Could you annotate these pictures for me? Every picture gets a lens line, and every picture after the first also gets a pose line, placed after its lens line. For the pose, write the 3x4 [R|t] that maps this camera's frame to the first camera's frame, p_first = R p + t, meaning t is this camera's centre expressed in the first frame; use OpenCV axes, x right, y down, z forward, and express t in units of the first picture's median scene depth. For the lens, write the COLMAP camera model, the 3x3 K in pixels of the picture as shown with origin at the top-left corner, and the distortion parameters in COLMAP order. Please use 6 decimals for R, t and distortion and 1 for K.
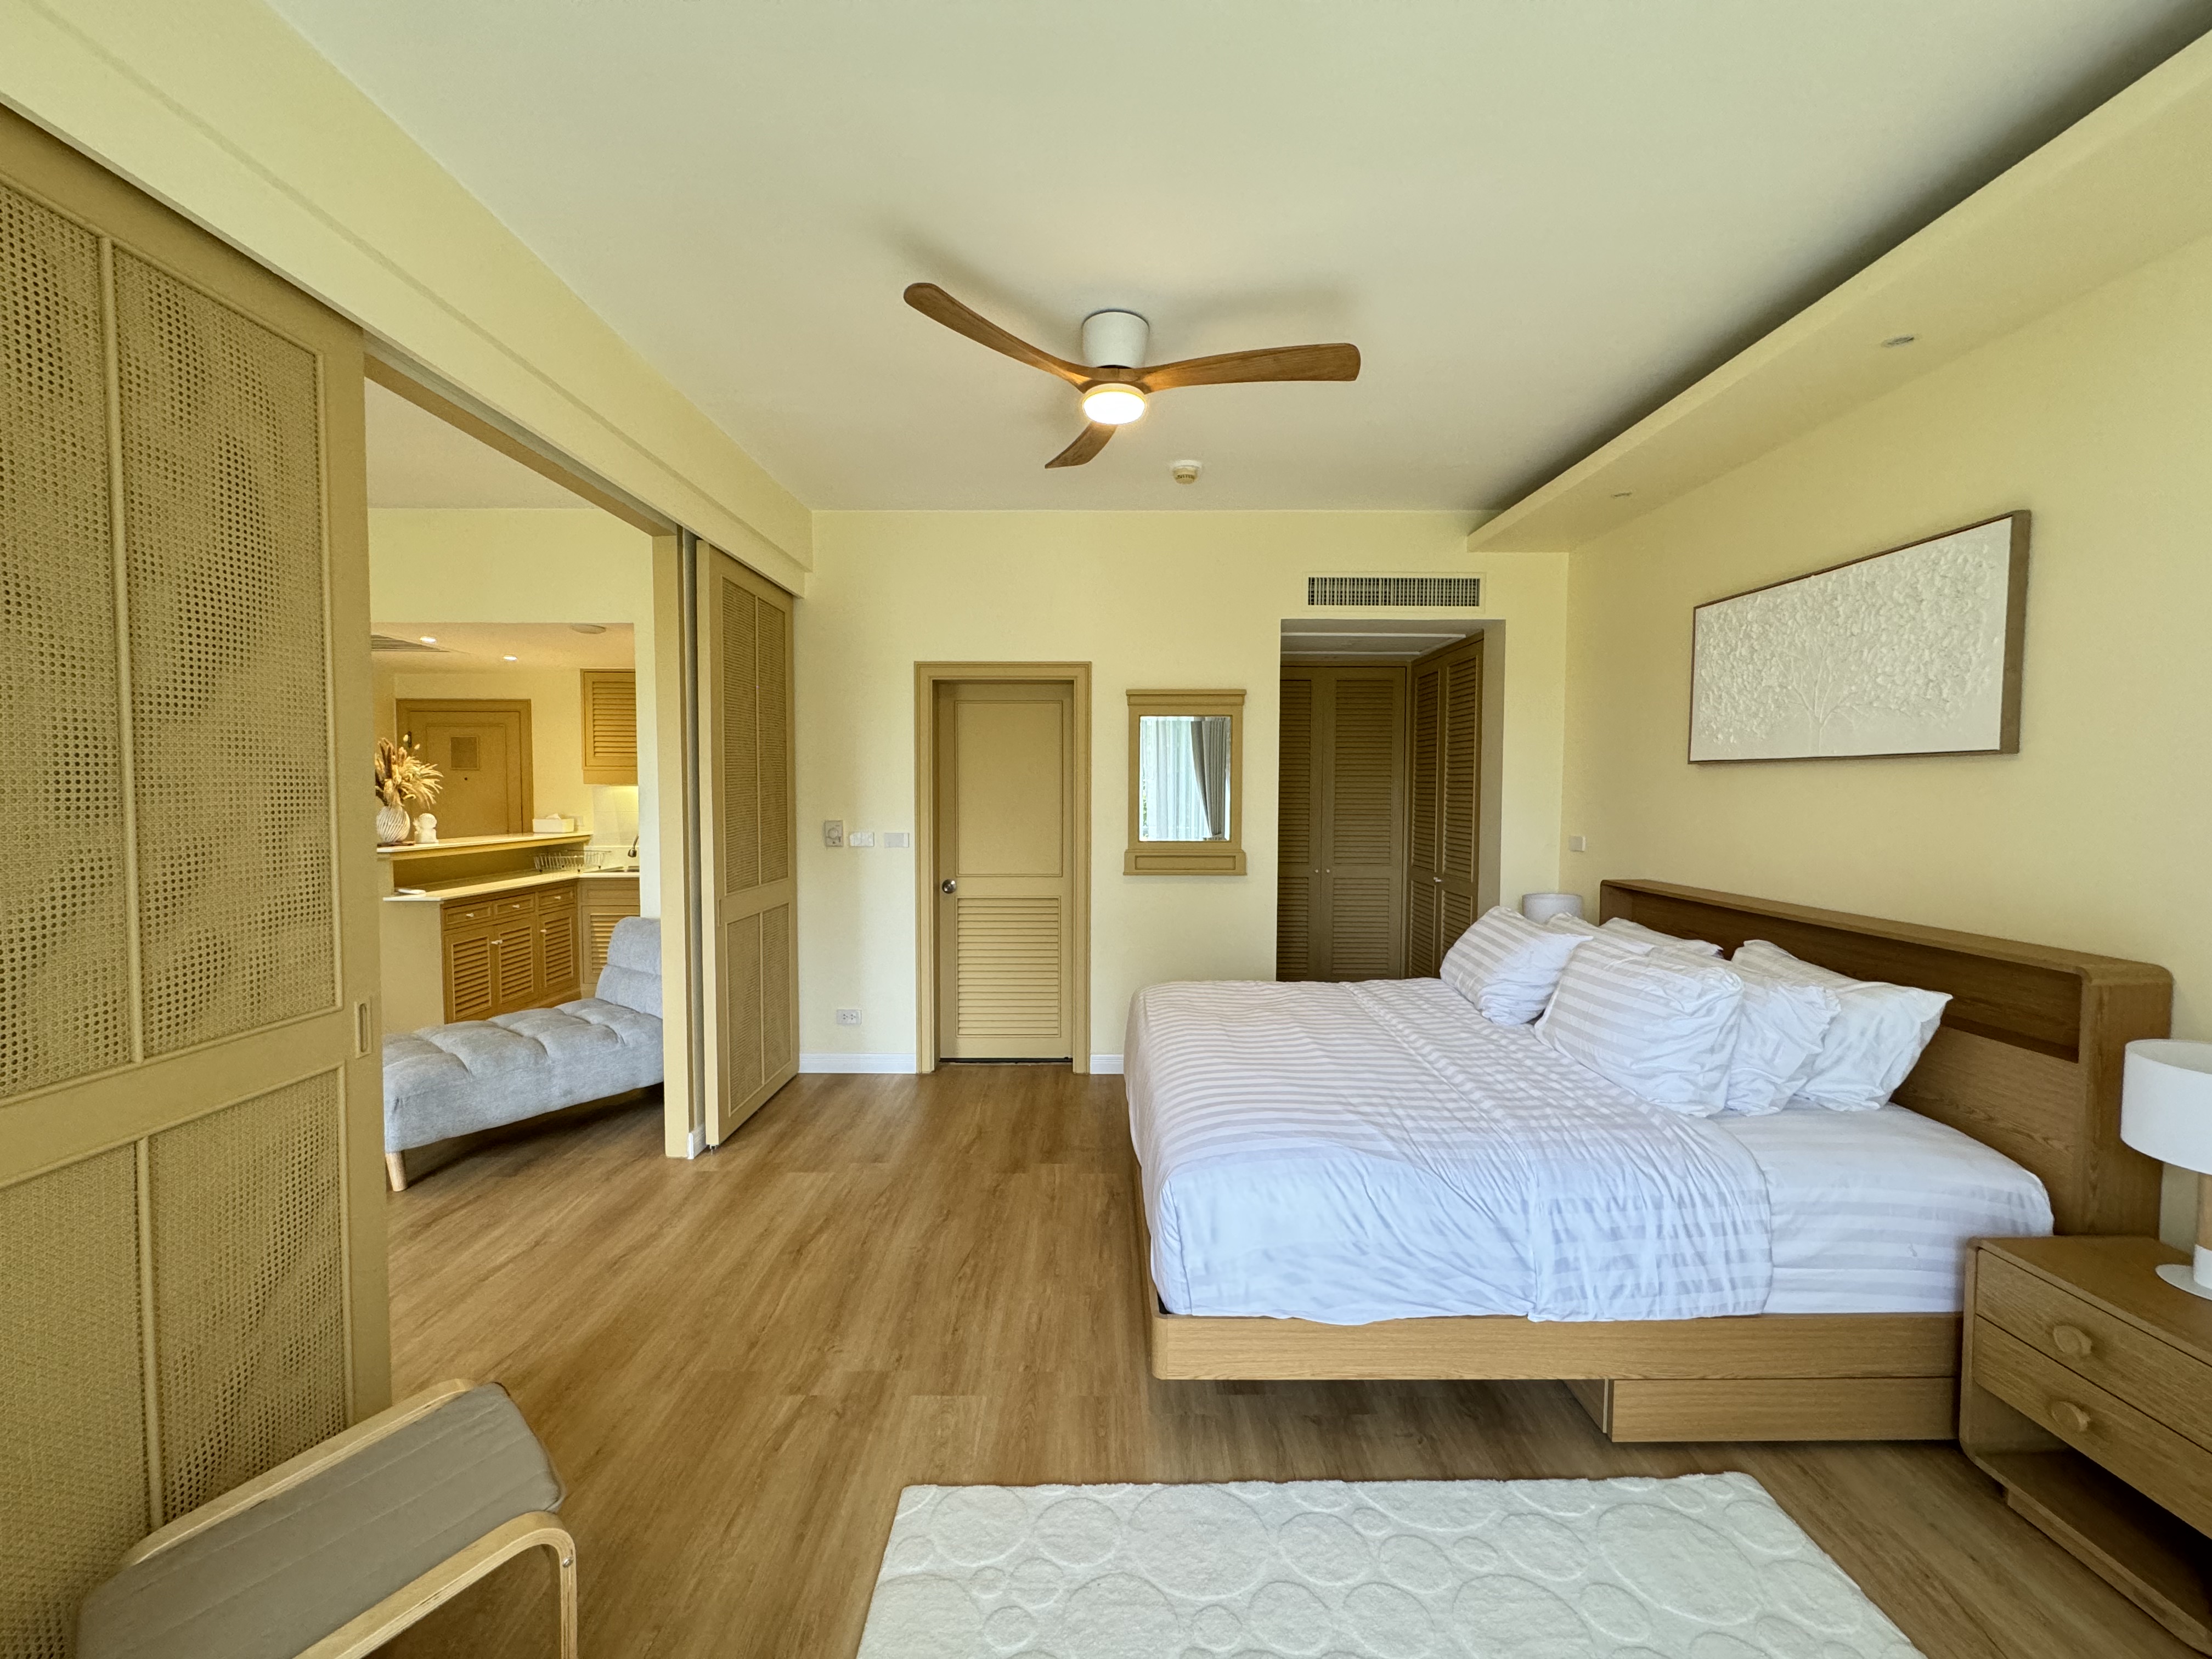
lens RADIAL K [[888.1, 0, 1103.4], [0, 888.1, 824.9], [0, 0, 1]] dist [-0.004360, 0.000981]
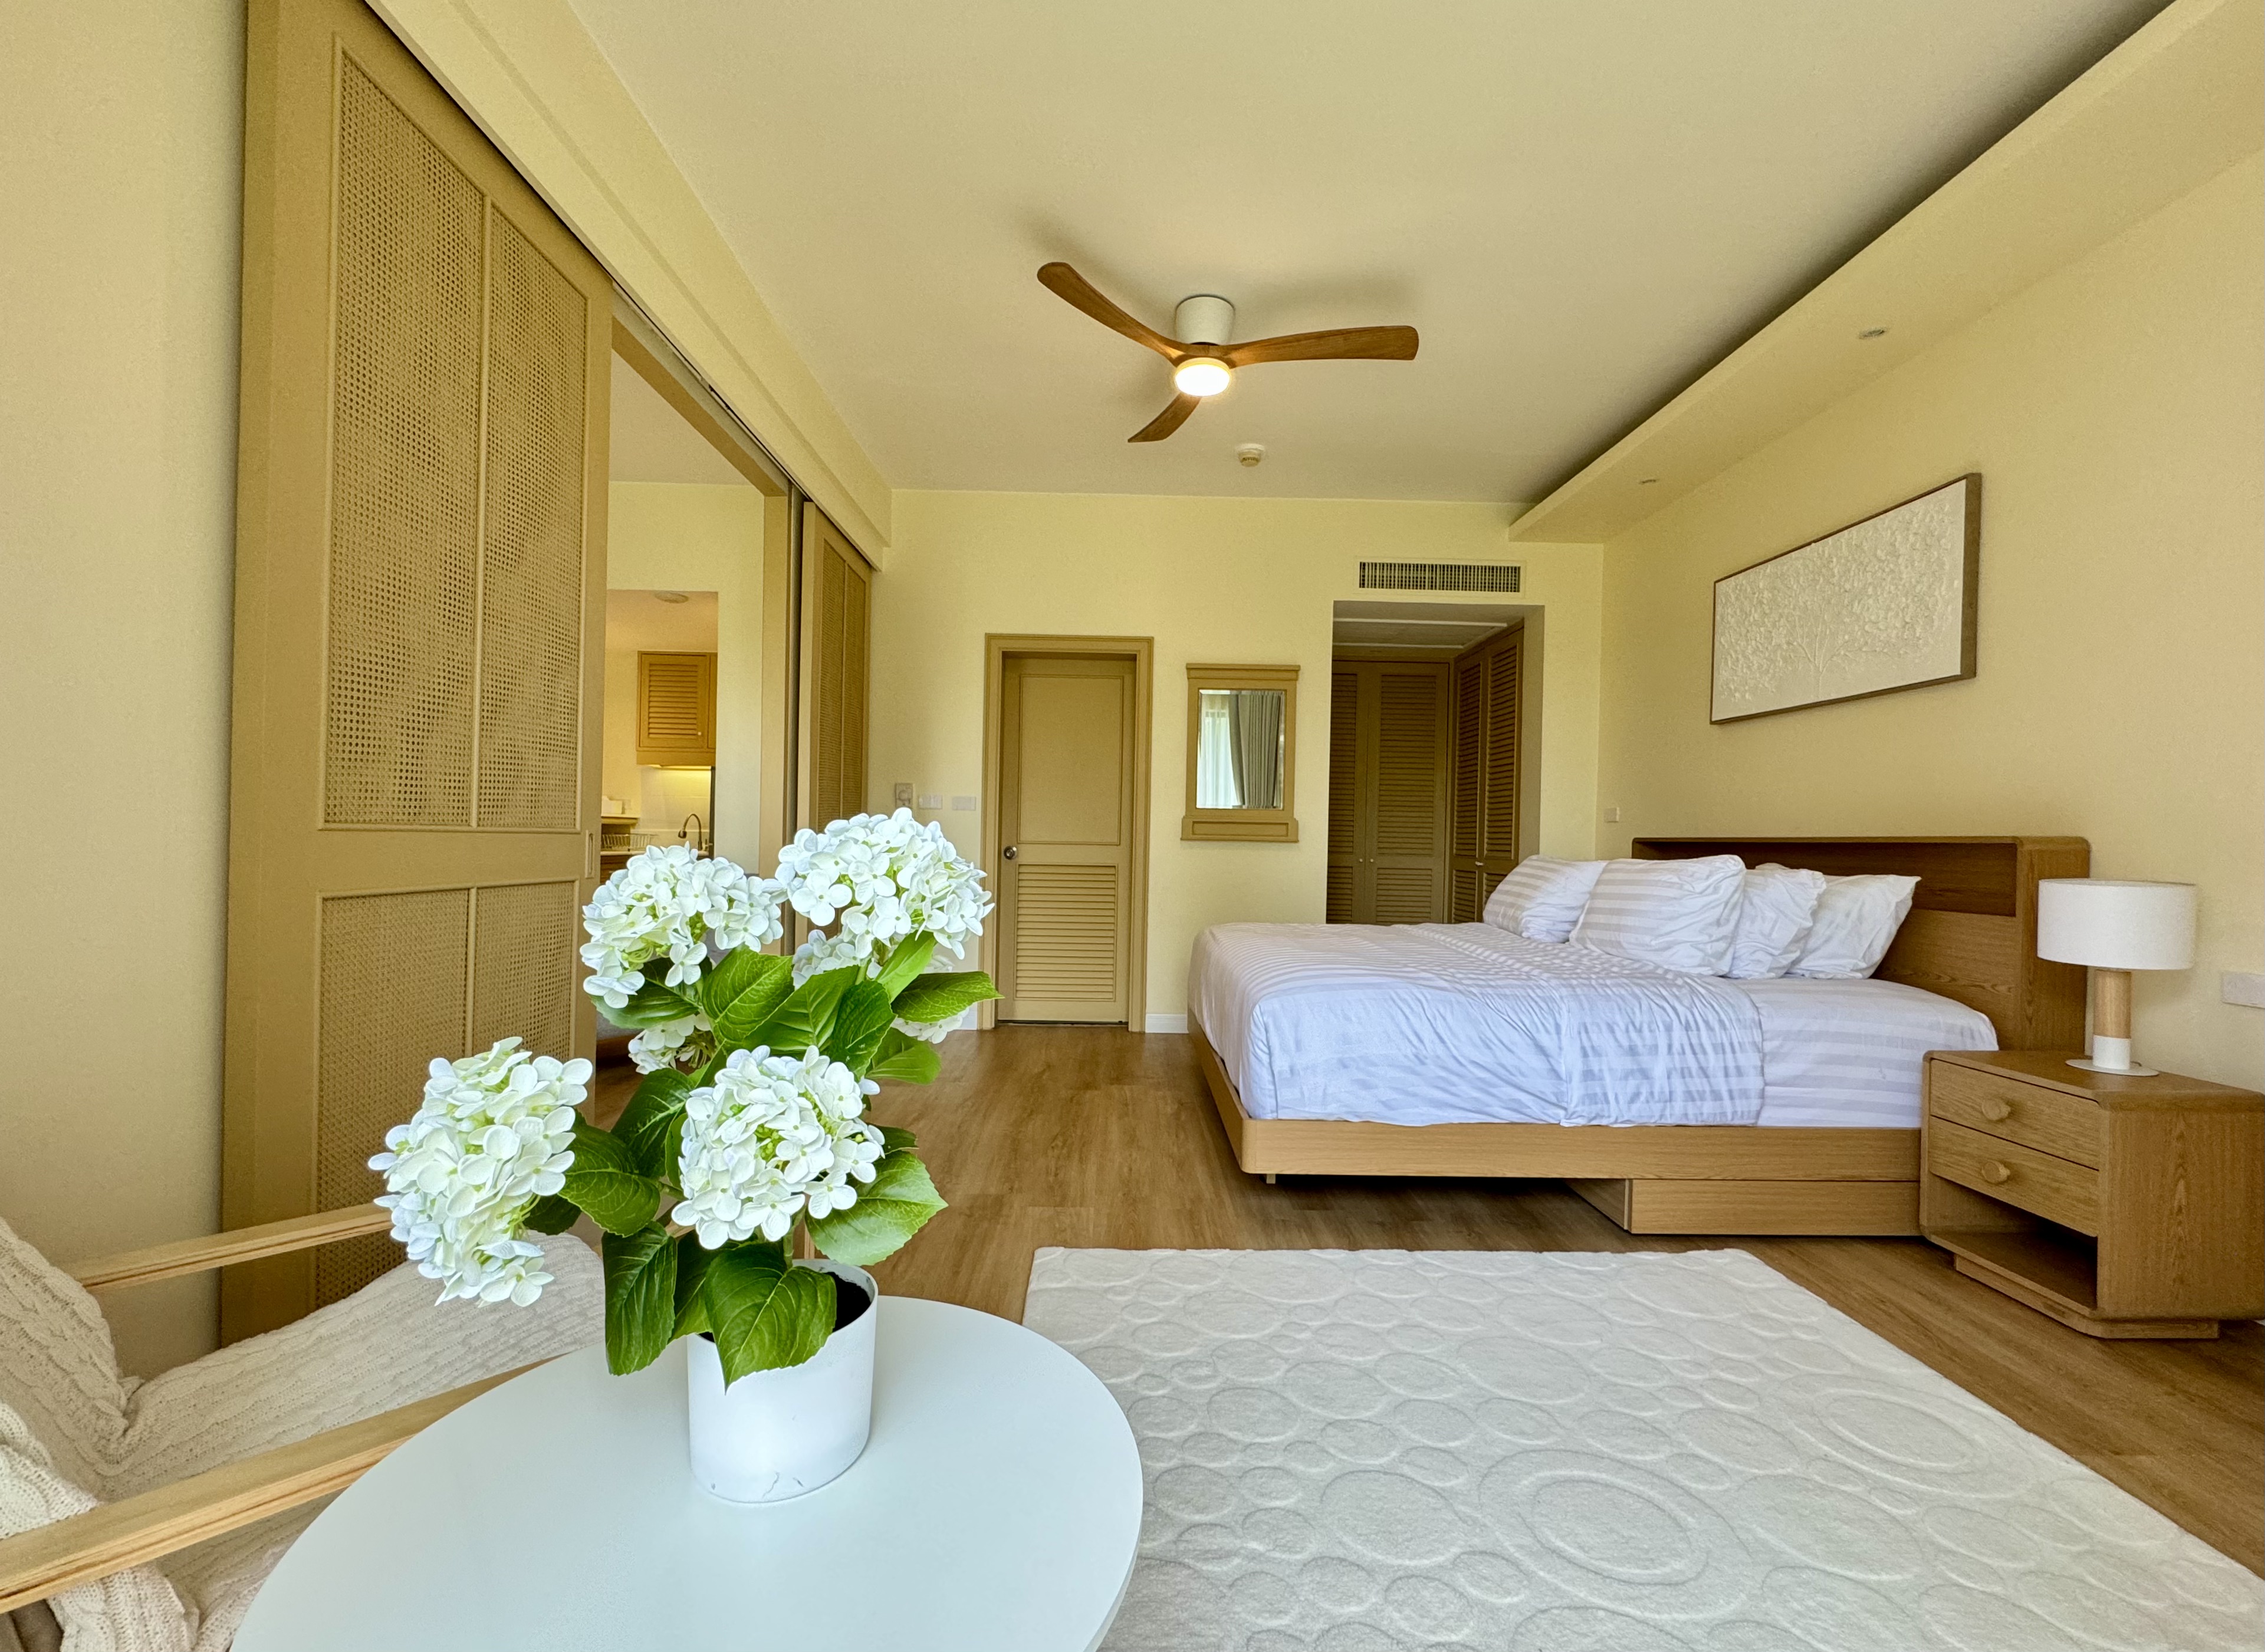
lens RADIAL K [[947.1, 0, 1133.9], [0, 947.1, 836.3], [0, 0, 1]] dist [-0.002758, 0.000596]
pose [[0.999762, 0.017214, 0.013431, -0.094624], [-0.016684, 0.999114, -0.038644, 0.190712], [-0.014085, 0.038411, 0.999163, -0.224061]]
